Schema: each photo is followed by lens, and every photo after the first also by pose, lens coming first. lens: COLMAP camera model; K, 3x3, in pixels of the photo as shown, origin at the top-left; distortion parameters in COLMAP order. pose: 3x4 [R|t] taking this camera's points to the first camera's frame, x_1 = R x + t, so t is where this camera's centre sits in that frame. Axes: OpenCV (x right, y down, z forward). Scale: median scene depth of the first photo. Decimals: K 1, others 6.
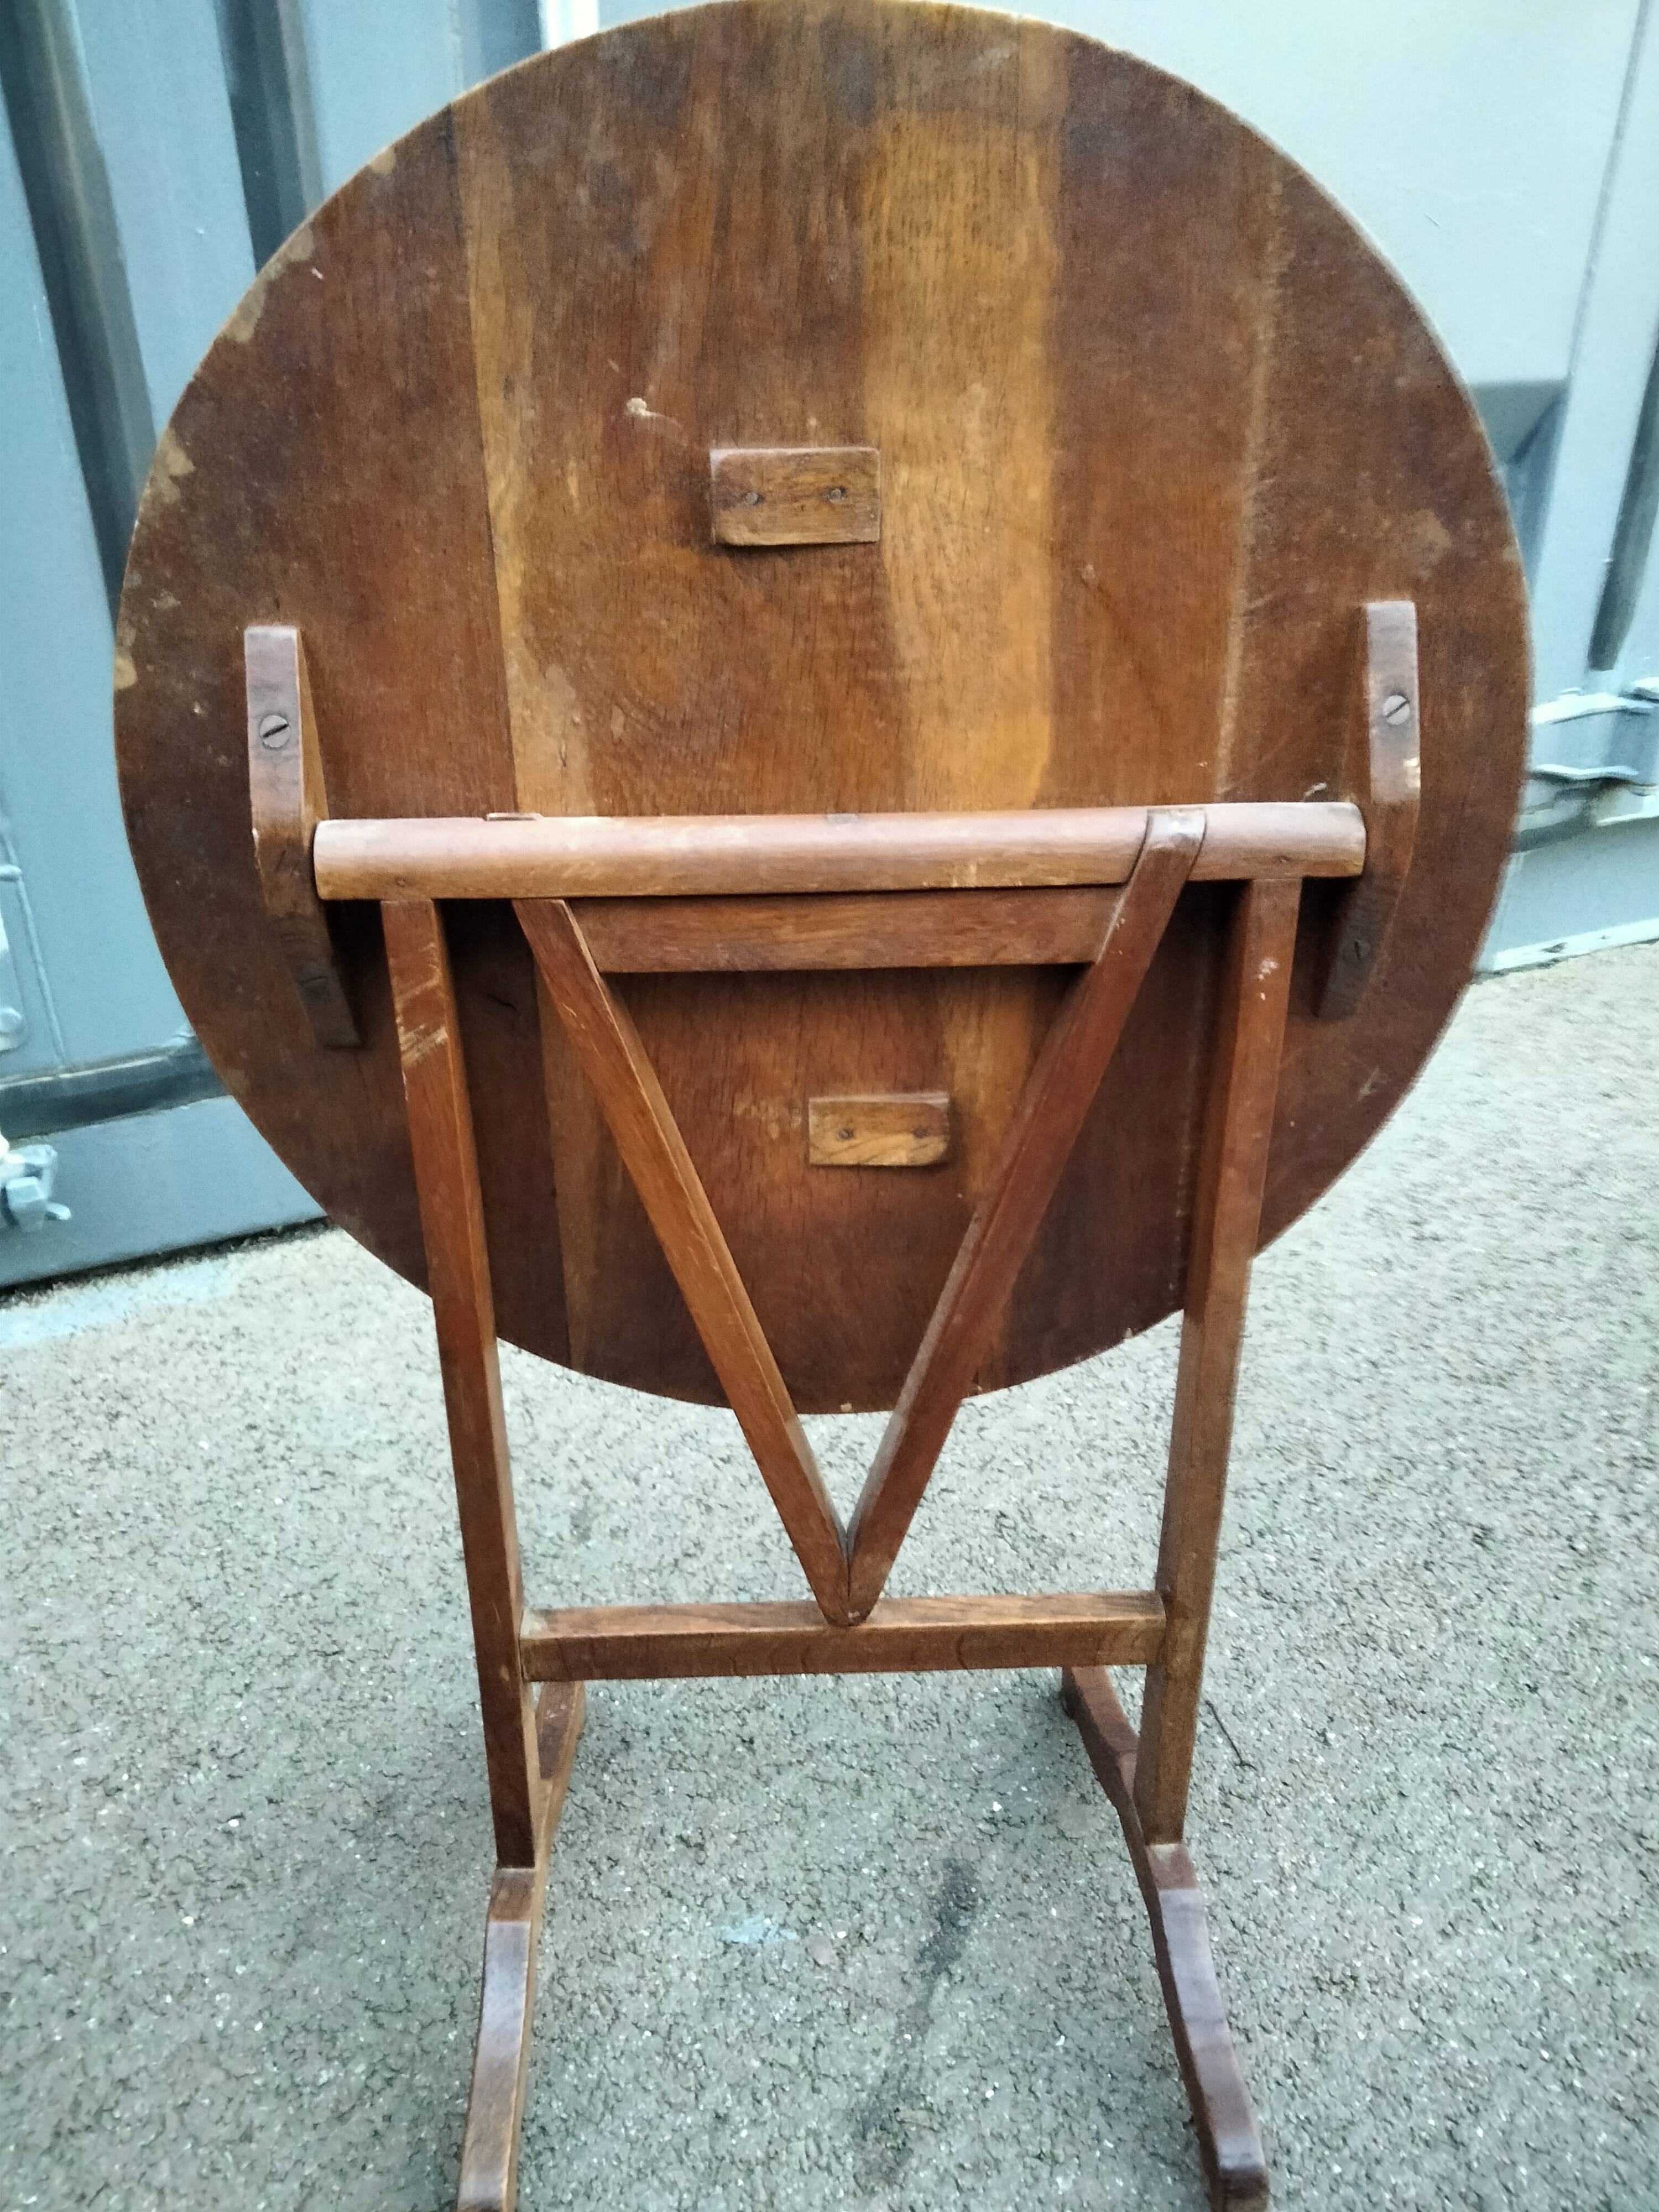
lens RADIAL K [[1701.2, 0, 856.2], [0, 1701.2, 1112.7], [0, 0, 1]] dist [0.017698, -0.005073]
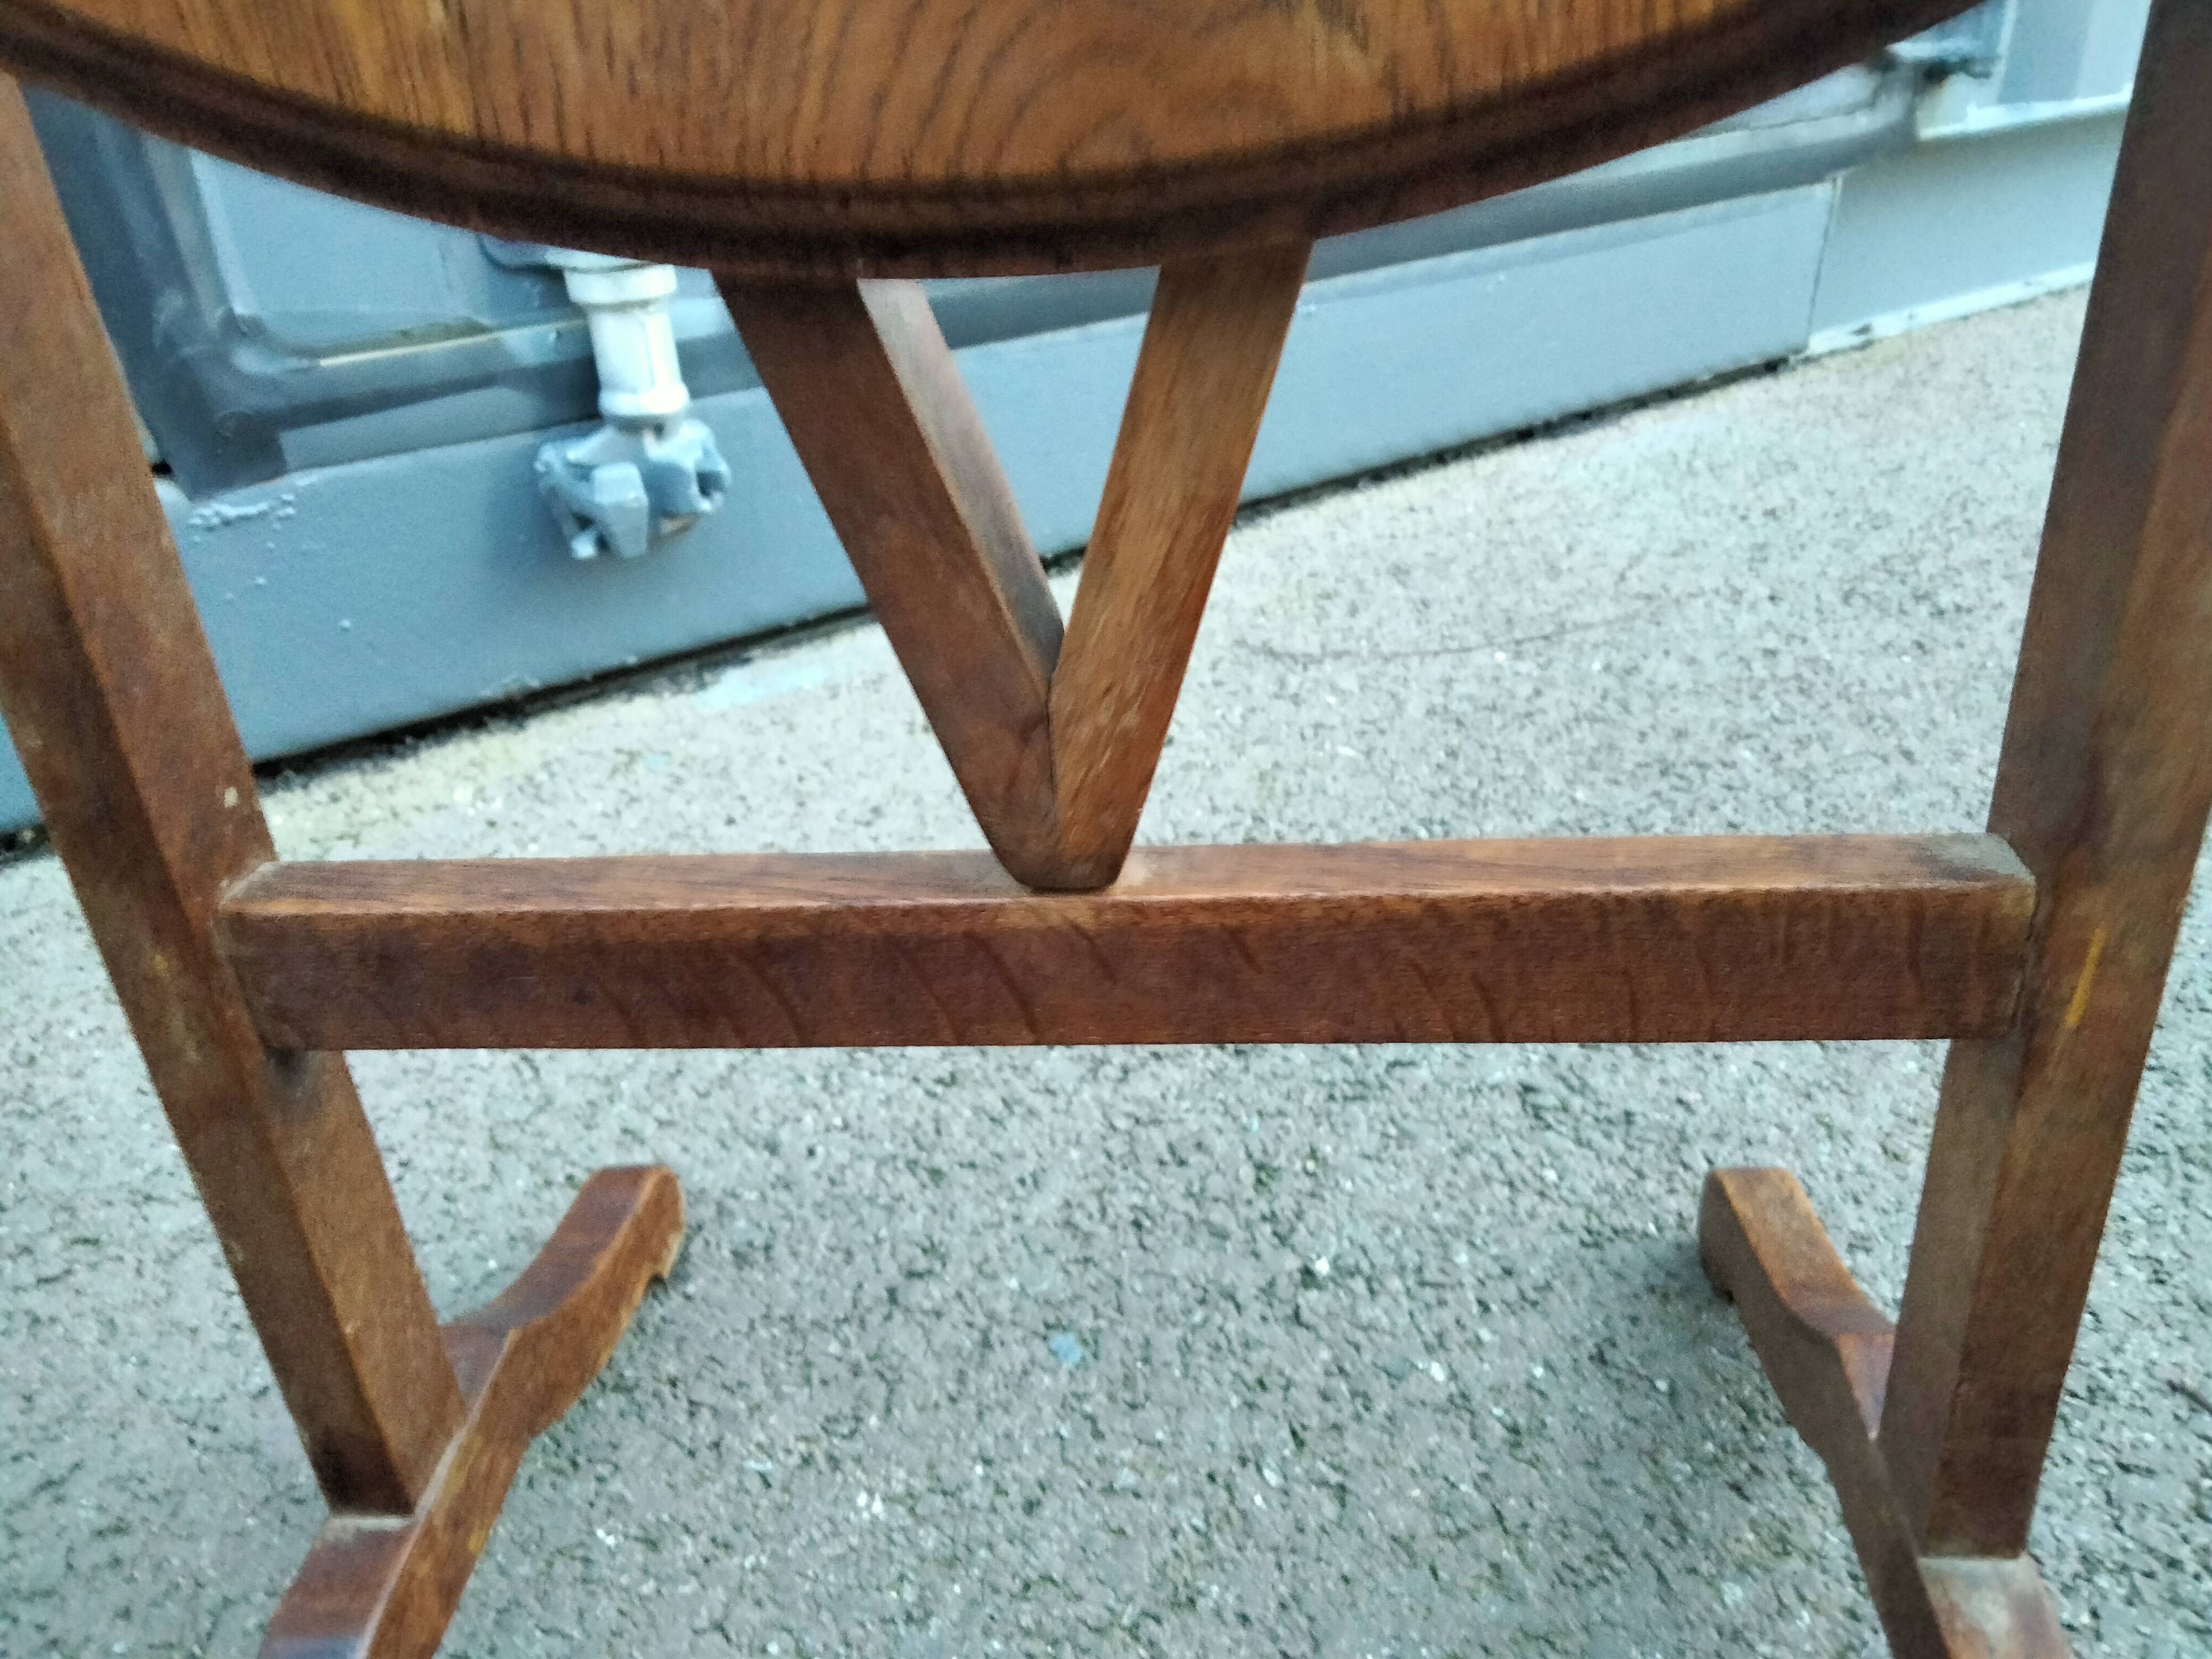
lens RADIAL K [[1656.4, 0, 1117.9], [0, 1656.4, 843.2], [0, 0, 1]] dist [0.009352, -0.004473]
pose [[0.981201, -0.137468, 0.135448, -0.093289], [0.139335, 0.990236, -0.004354, 0.161908], [-0.133527, 0.023145, 0.990775, 0.576200]]
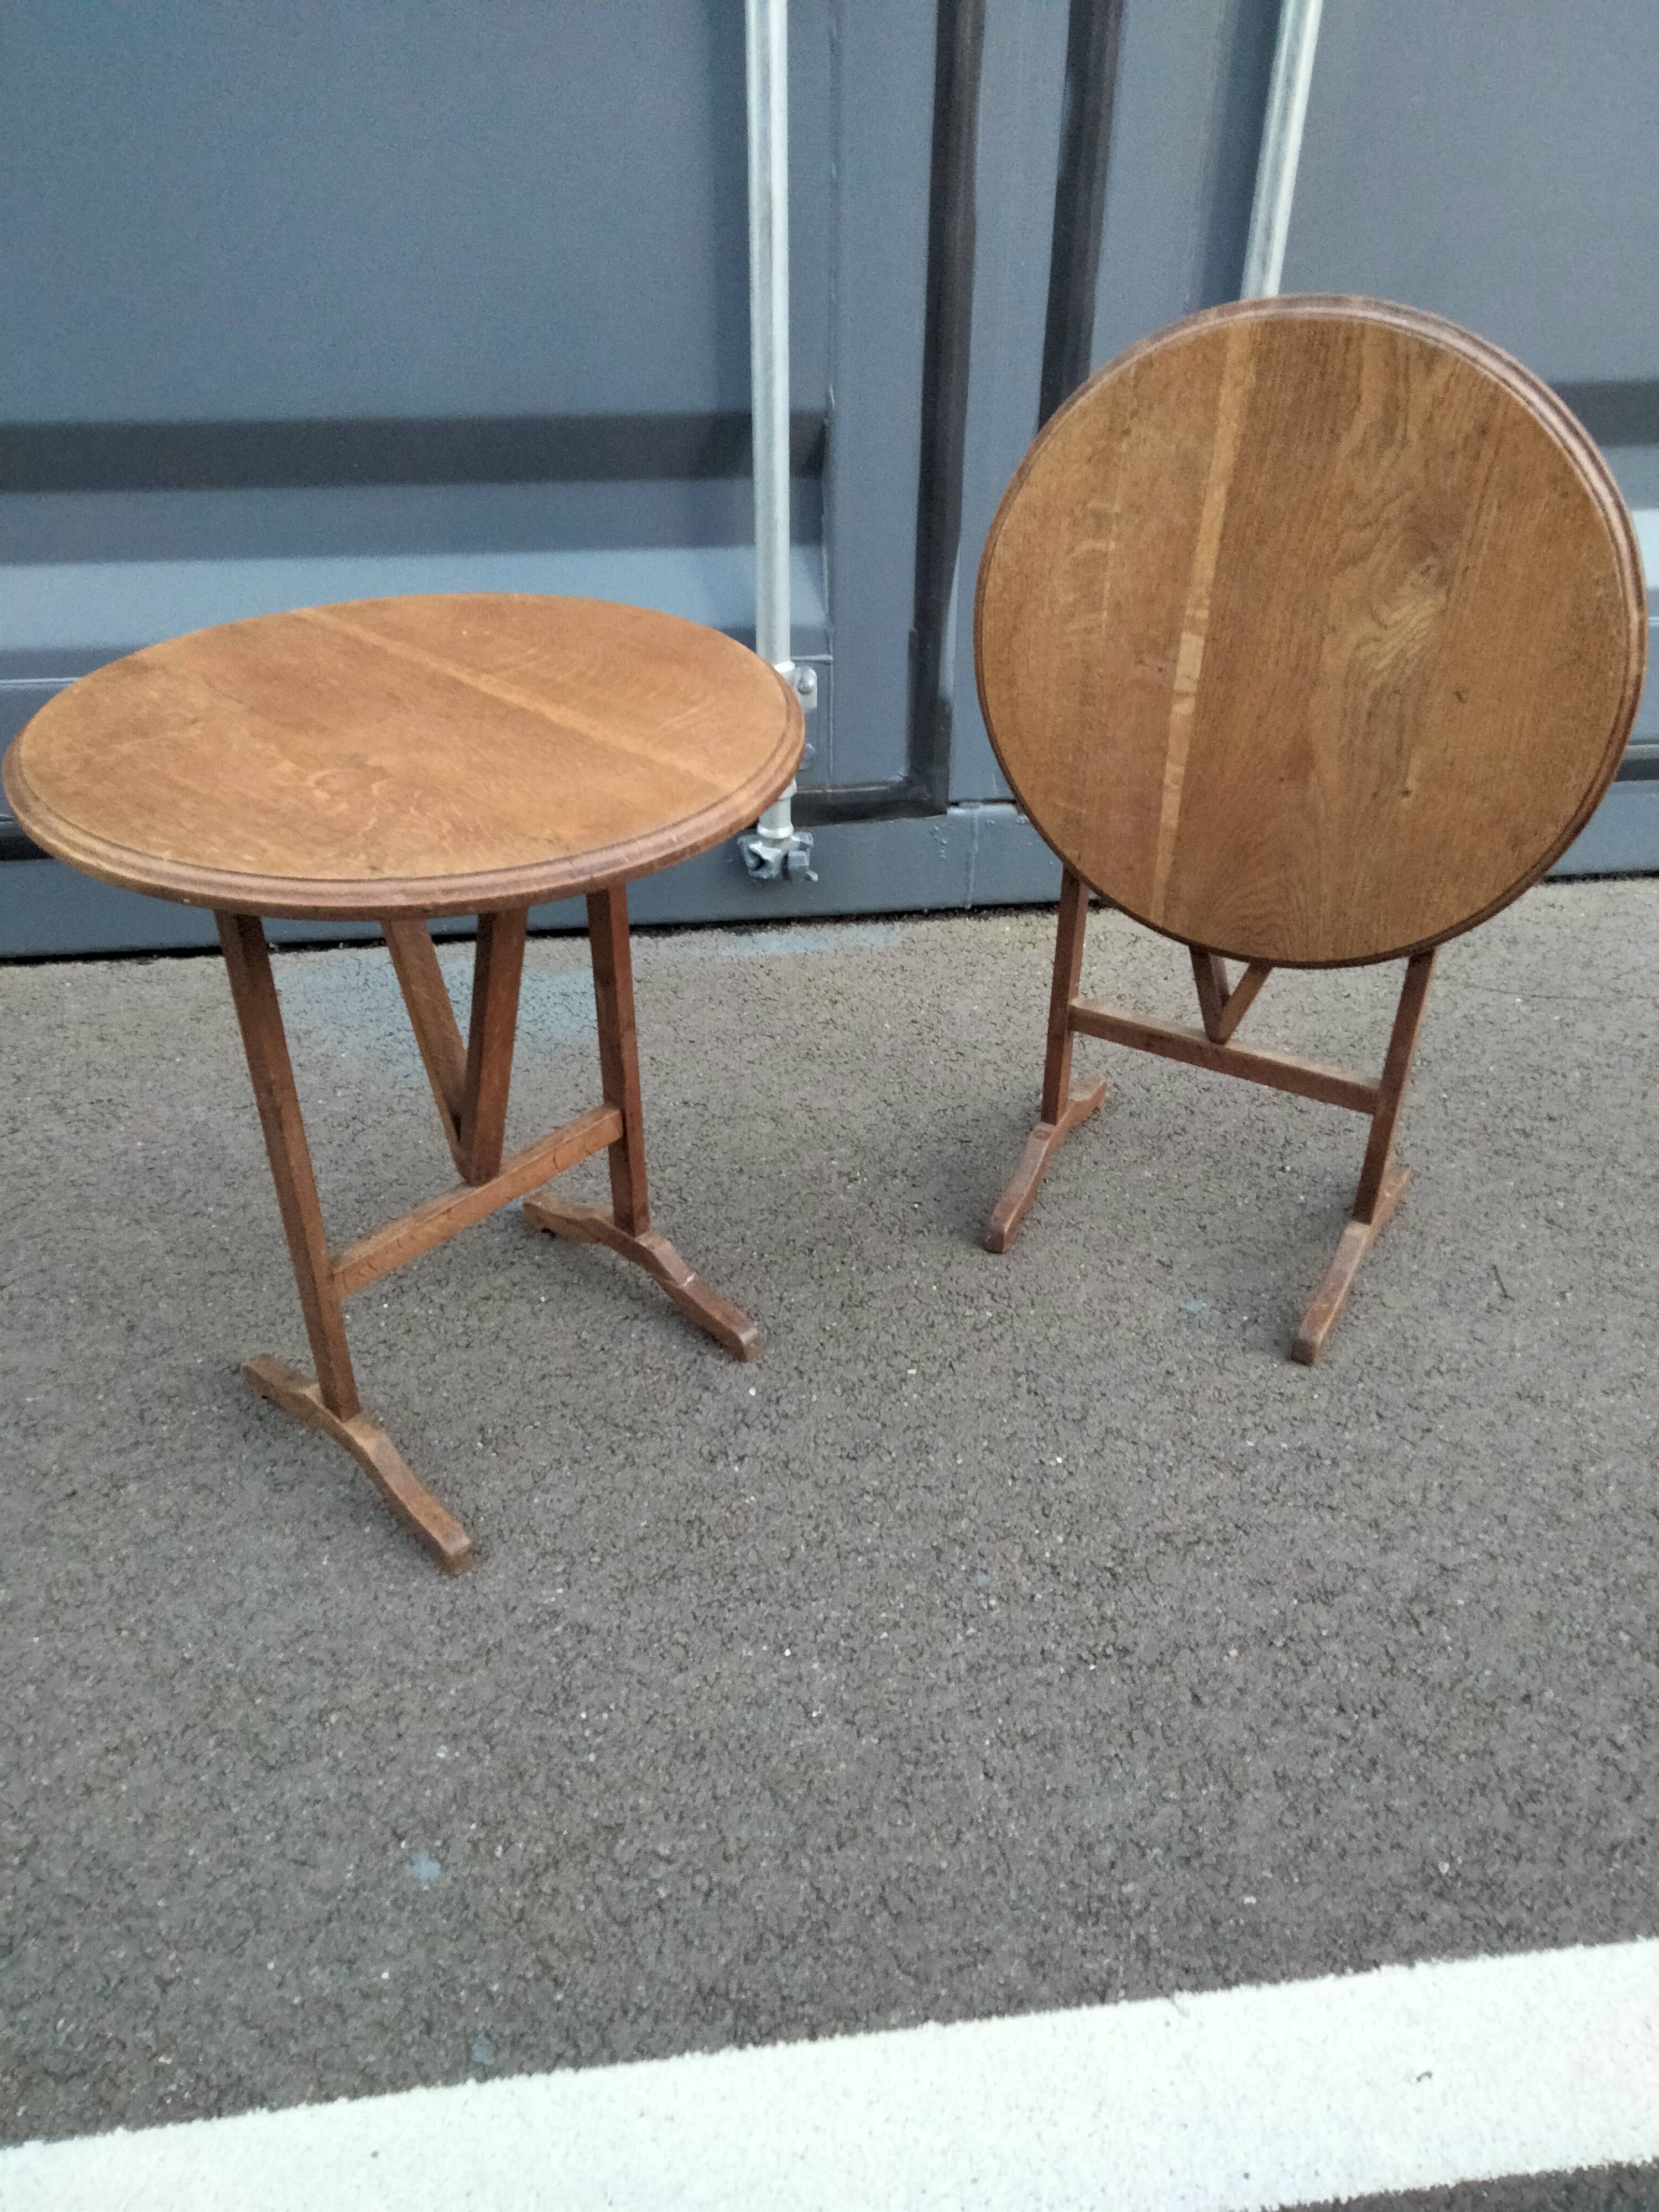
lens RADIAL K [[1682.6, 0, 807.2], [0, 1682.6, 1144.3], [0, 0, 1]] dist [0.044736, -0.068509]
pose [[0.949046, 0.181291, -0.257769, -0.017308], [-0.146579, 0.978036, 0.148189, 0.086506], [0.278972, -0.102855, 0.954775, -0.662856]]
